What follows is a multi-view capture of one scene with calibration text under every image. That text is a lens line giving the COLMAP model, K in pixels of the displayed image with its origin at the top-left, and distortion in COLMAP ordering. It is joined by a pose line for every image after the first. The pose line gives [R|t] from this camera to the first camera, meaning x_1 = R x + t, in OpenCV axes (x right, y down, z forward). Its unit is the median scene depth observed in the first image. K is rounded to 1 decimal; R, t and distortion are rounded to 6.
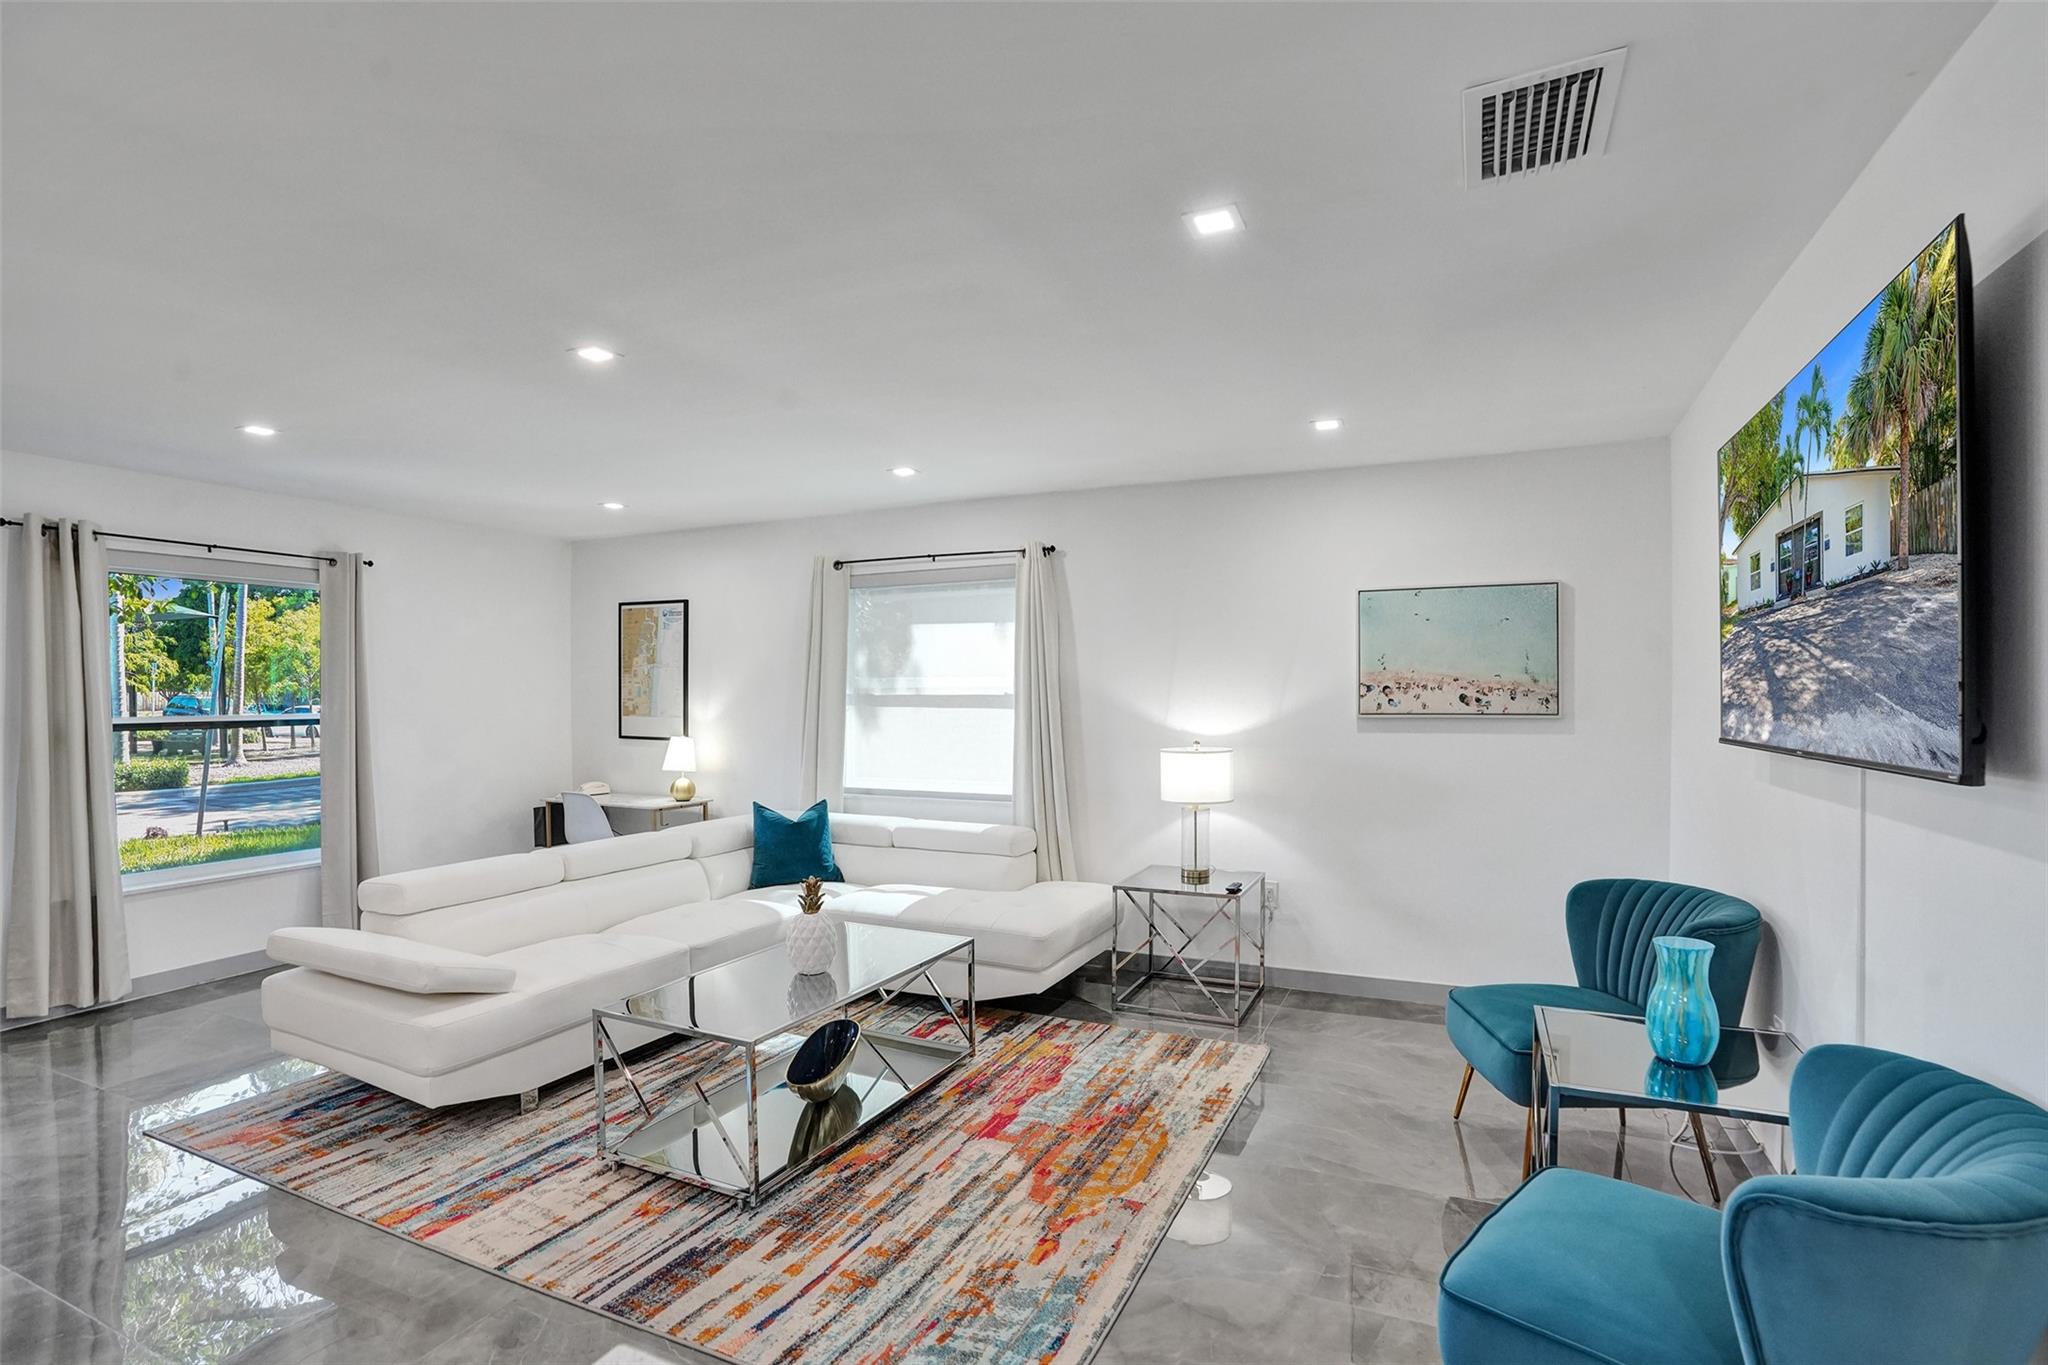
lens RADIAL K [[964.5, 0, 1026.4], [0, 964.5, 704.8], [0, 0, 1]] dist [-0.061876, 0.023709]
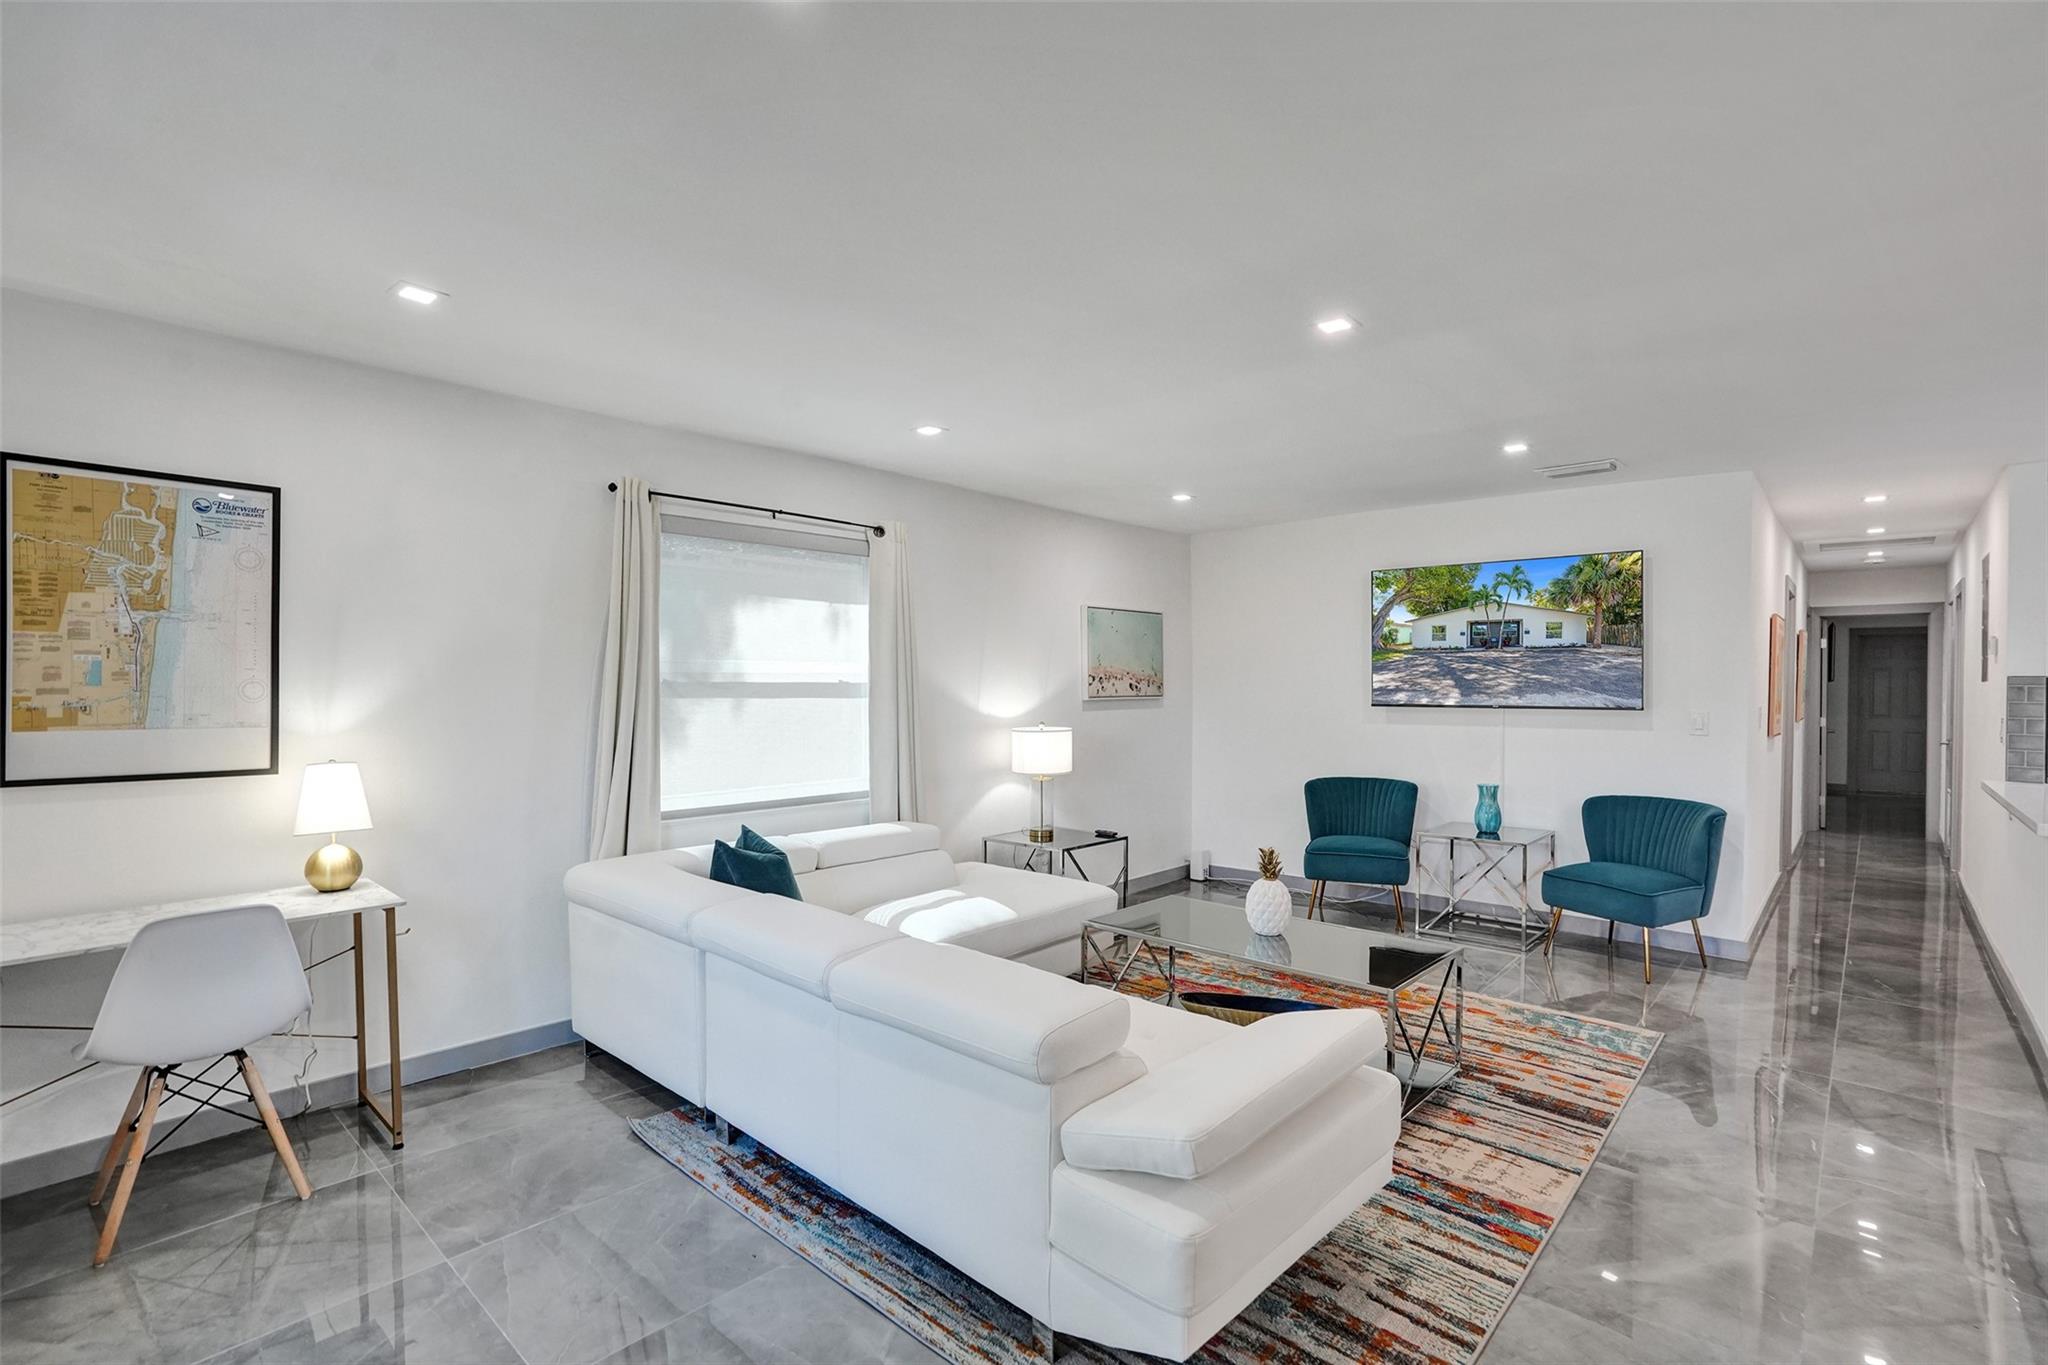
lens RADIAL K [[964.5, 0, 1025.8], [0, 964.5, 683.4], [0, 0, 1]] dist [-0.061876, 0.023709]
pose [[0.294002, -0.001047, 0.955804, -1.465398], [0.004265, 0.999991, -0.000216, -0.014462], [-0.955795, 0.004140, 0.294003, 1.014812]]
